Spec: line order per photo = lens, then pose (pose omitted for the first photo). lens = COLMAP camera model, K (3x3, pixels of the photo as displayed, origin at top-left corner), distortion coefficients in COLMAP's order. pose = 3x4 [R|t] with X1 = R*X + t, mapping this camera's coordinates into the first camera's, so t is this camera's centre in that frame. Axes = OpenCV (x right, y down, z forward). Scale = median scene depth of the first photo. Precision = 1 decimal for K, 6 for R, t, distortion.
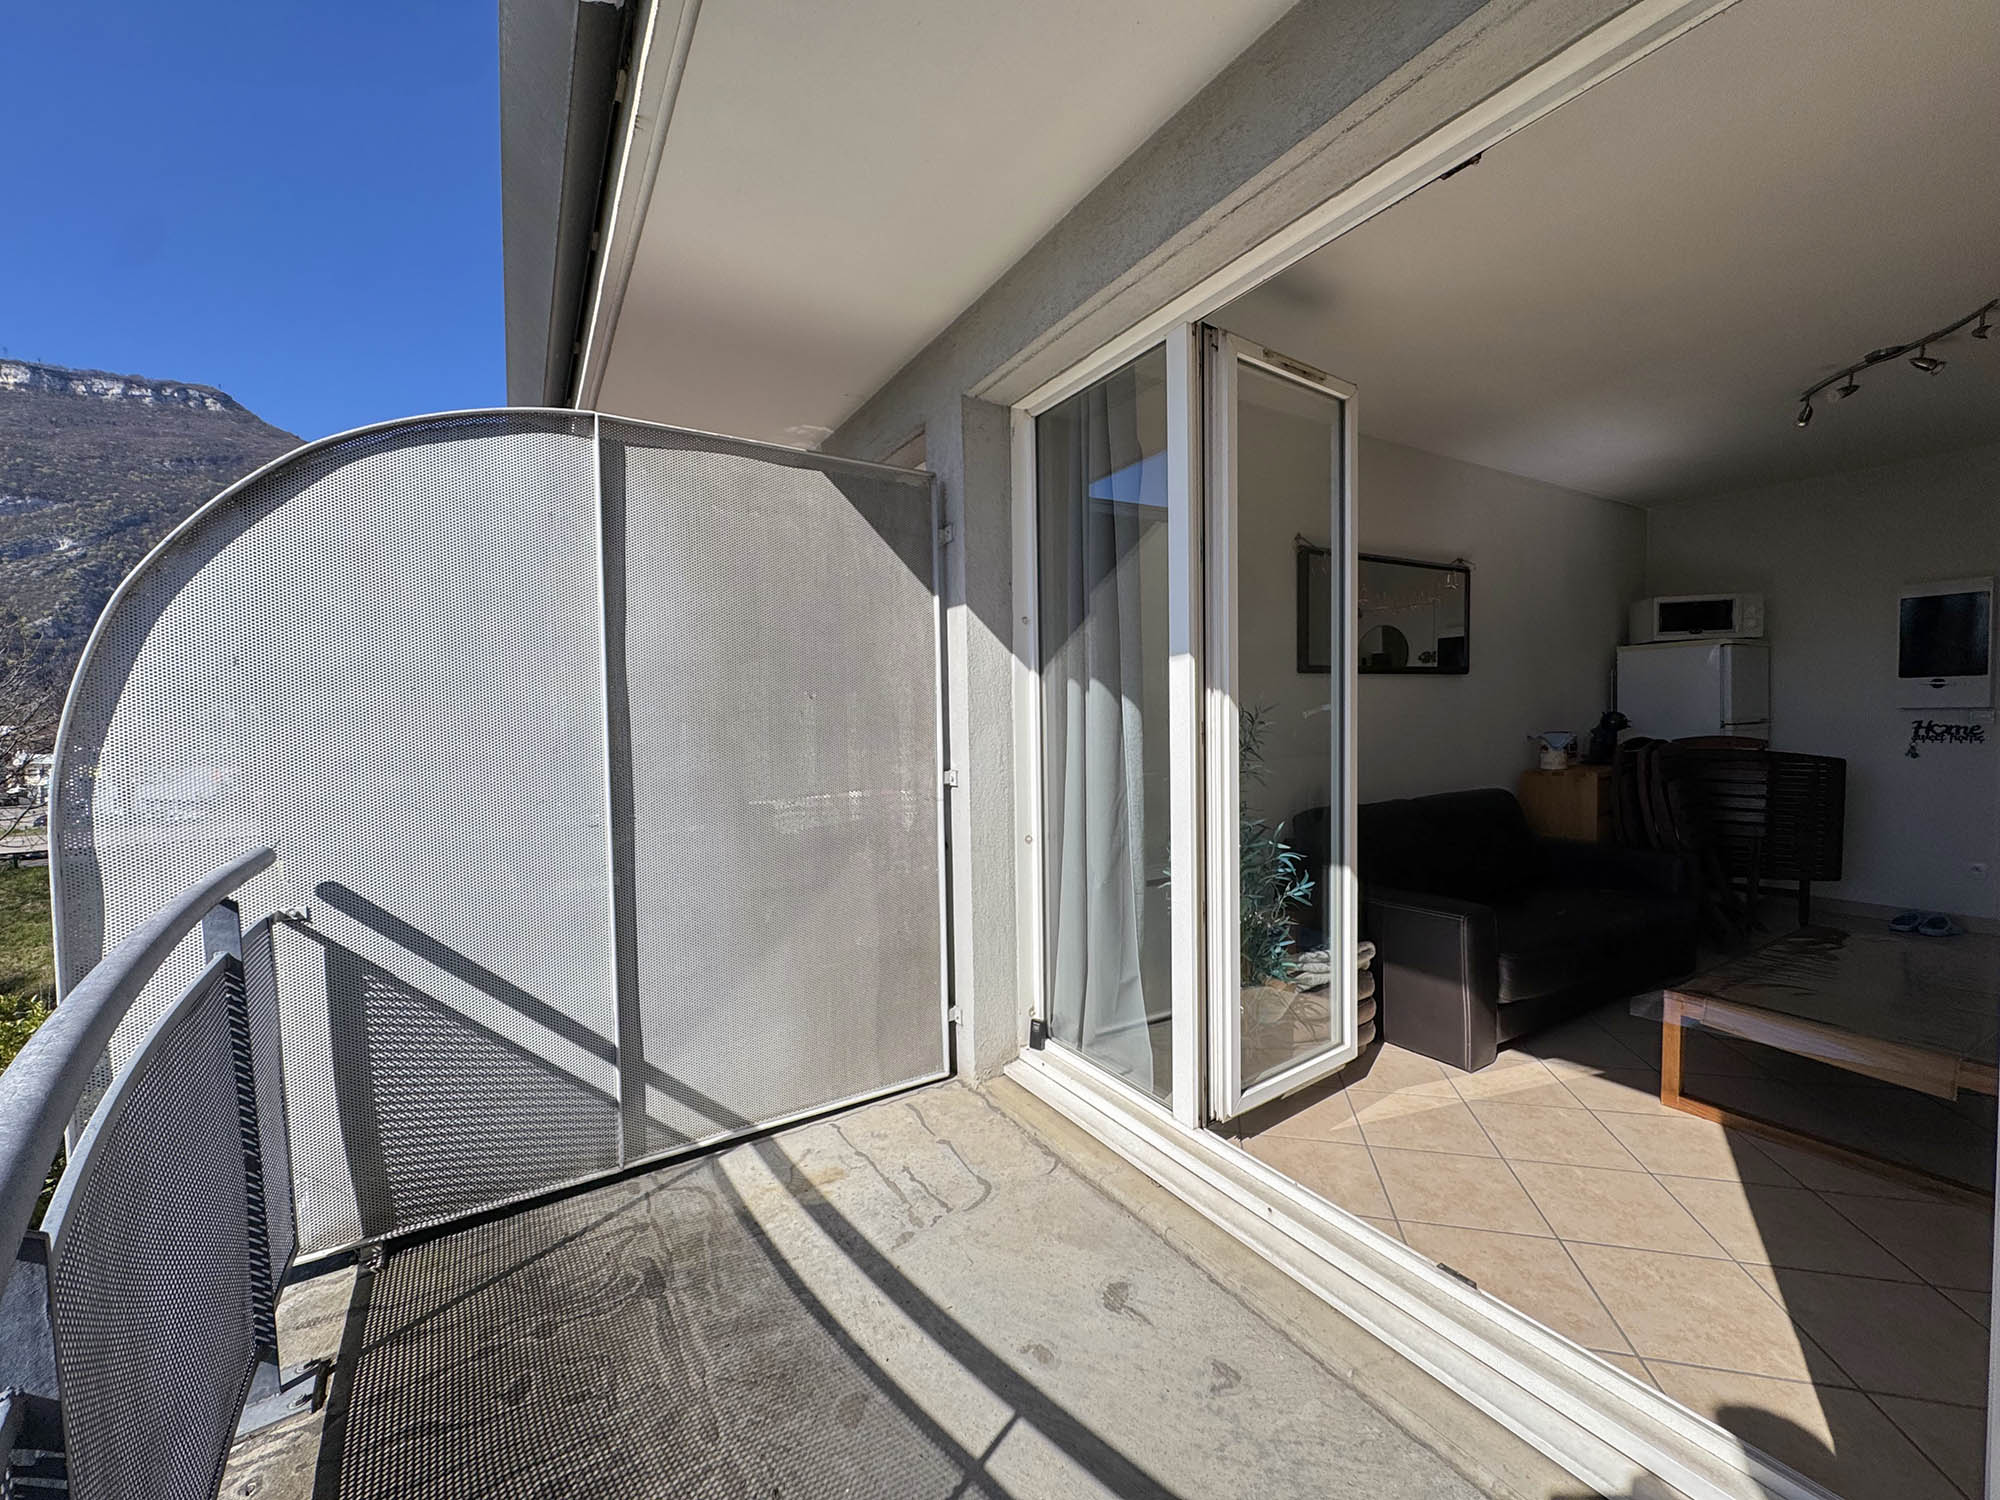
lens RADIAL K [[798.4, 0, 1001.9], [0, 798.4, 747.3], [0, 0, 1]] dist [-0.003180, 0.000440]
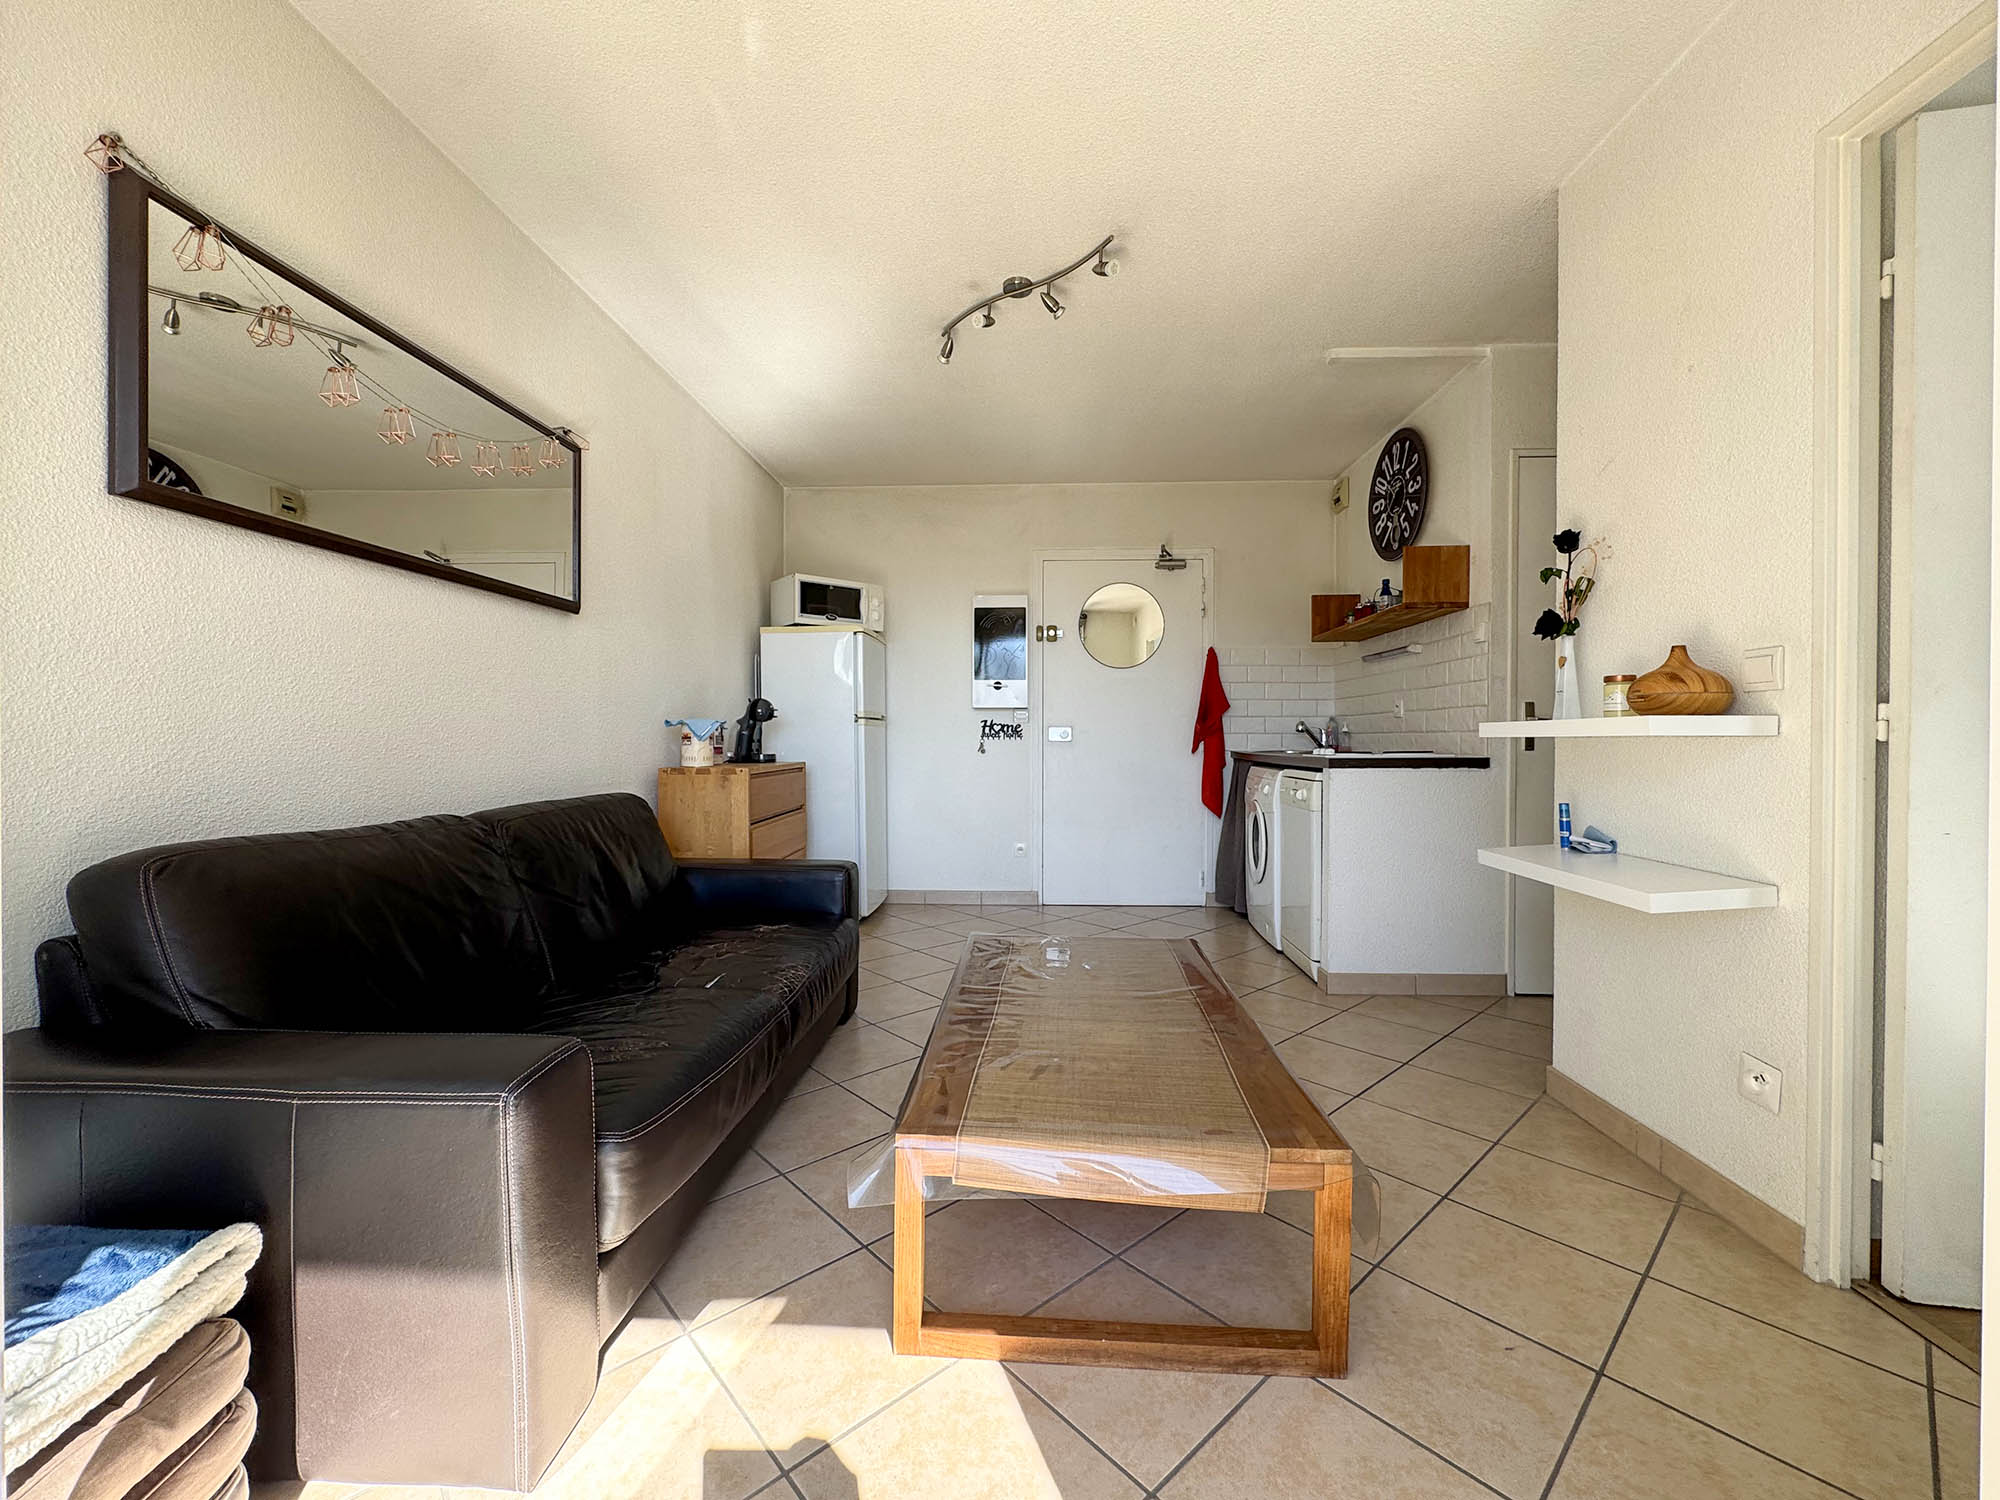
lens RADIAL K [[798.4, 0, 996.6], [0, 798.4, 744.7], [0, 0, 1]] dist [-0.003180, 0.000440]
pose [[0.564376, 0.015173, 0.825378, 0.368898], [0.021279, 0.999231, -0.032919, 0.058273], [-0.825243, 0.036142, 0.563620, 0.547943]]
